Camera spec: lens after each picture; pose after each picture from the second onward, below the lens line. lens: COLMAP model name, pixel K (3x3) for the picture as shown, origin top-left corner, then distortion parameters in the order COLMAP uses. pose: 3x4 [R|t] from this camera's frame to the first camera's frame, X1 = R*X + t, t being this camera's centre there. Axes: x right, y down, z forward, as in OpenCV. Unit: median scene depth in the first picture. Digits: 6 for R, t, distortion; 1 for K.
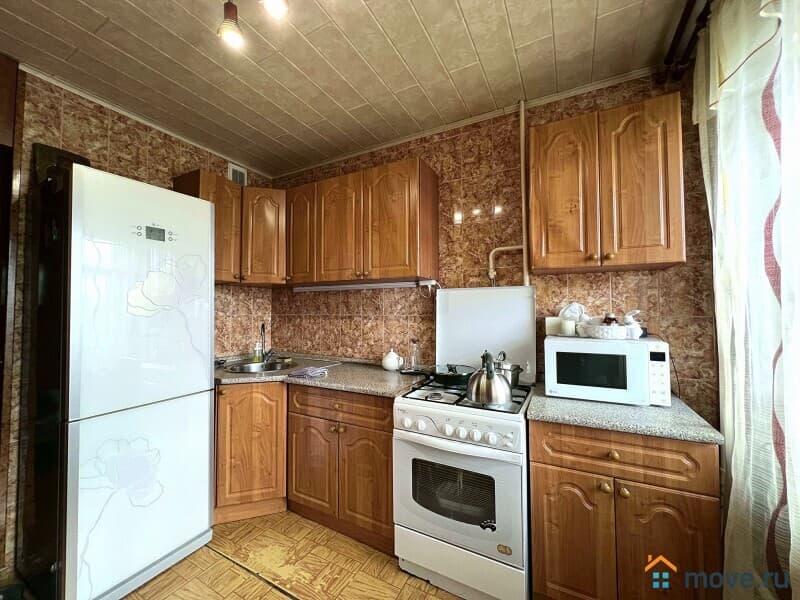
lens RADIAL K [[318.8, 0, 399.2], [0, 318.8, 298.3], [0, 0, 1]] dist [-0.003809, 0.000572]
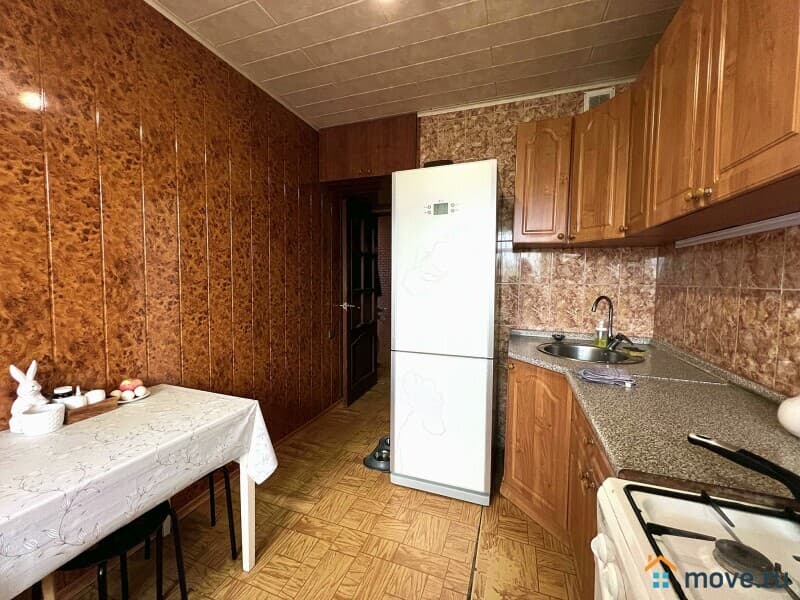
lens RADIAL K [[318.8, 0, 399.7], [0, 318.8, 298.9], [0, 0, 1]] dist [-0.003809, 0.000572]
pose [[0.144341, 0.064680, -0.987412, 0.275160], [0.026483, 0.997251, 0.069196, 0.027162], [0.989174, -0.036138, 0.142232, 0.522689]]
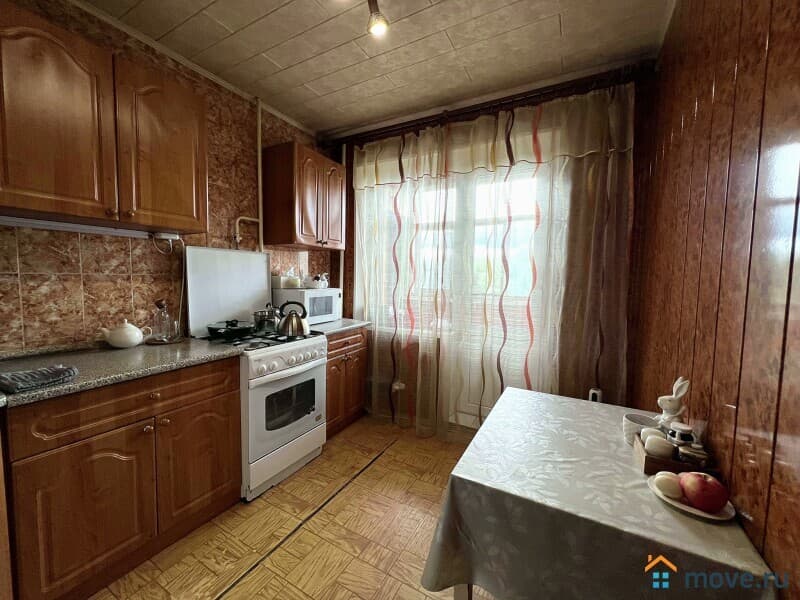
lens RADIAL K [[318.8, 0, 400.9], [0, 318.8, 298.0], [0, 0, 1]] dist [-0.003809, 0.000572]
pose [[0.003734, -0.064265, 0.997926, -0.819157], [-0.053042, 0.996515, 0.064373, 0.029632], [-0.998585, -0.053172, 0.000312, 0.391344]]
